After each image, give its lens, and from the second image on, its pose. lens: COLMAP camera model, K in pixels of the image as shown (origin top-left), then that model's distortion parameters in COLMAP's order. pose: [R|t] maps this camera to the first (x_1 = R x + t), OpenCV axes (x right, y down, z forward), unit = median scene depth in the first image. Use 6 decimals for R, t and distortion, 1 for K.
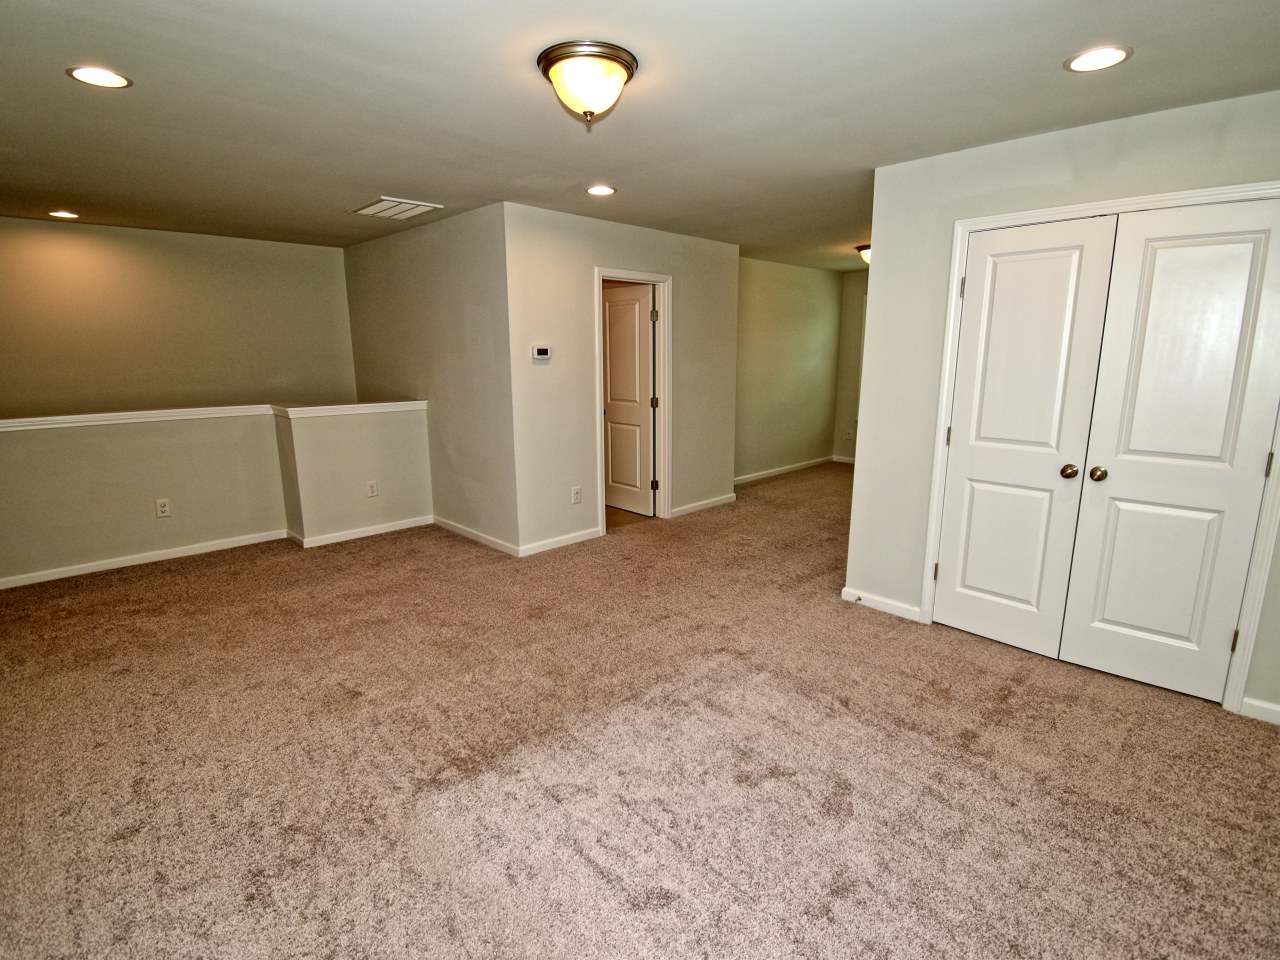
lens RADIAL K [[639.5, 0, 644.6], [0, 639.5, 473.3], [0, 0, 1]] dist [-0.001996, -0.001502]
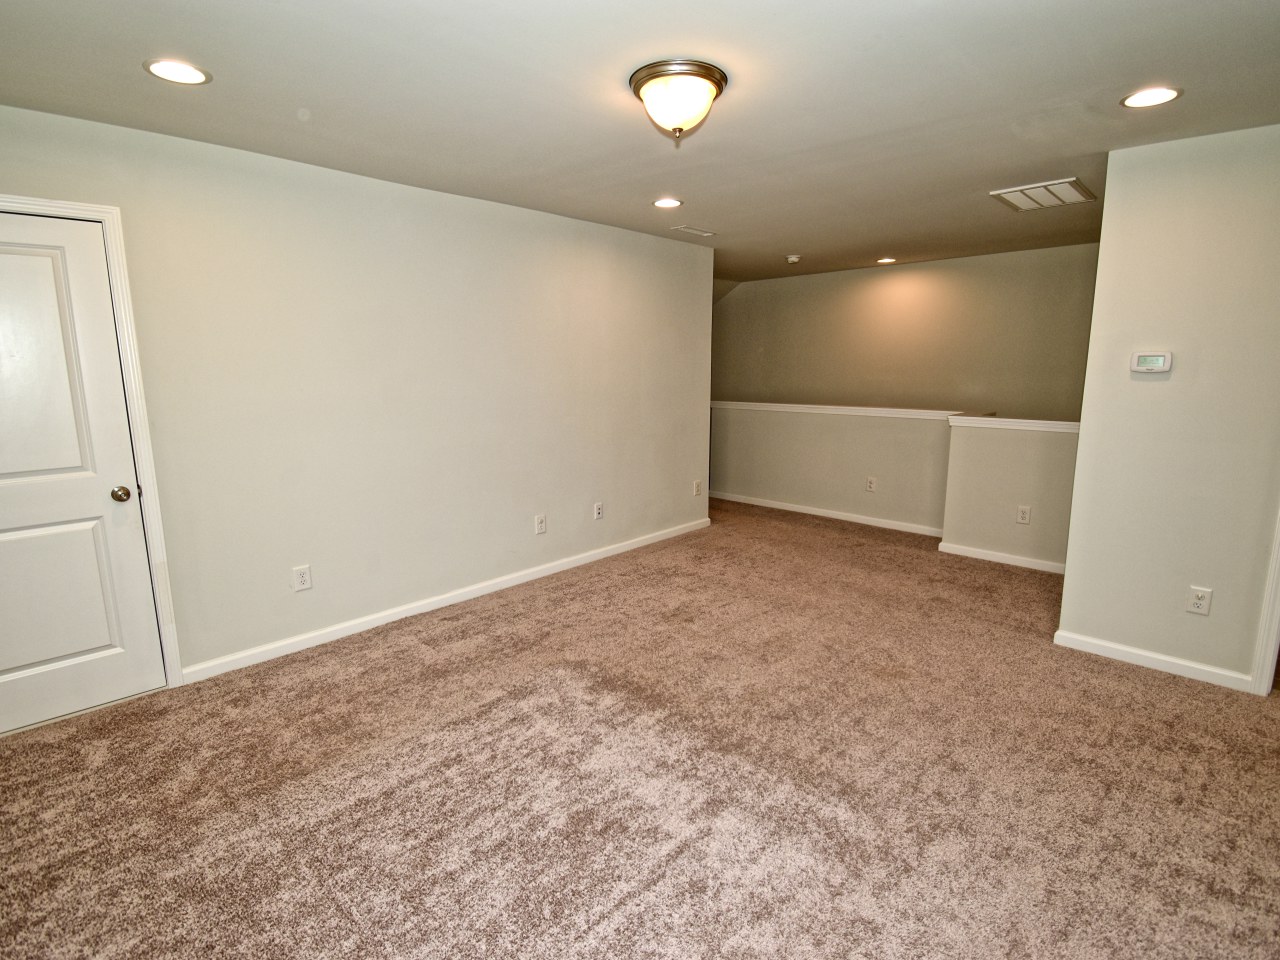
lens RADIAL K [[639.5, 0, 640.5], [0, 639.5, 479.5], [0, 0, 1]] dist [-0.001996, -0.001502]
pose [[0.011891, 0.178845, -0.983805, 0.413800], [-0.182572, 0.967725, 0.173715, -0.076968], [0.983121, 0.177549, 0.044160, 0.409219]]
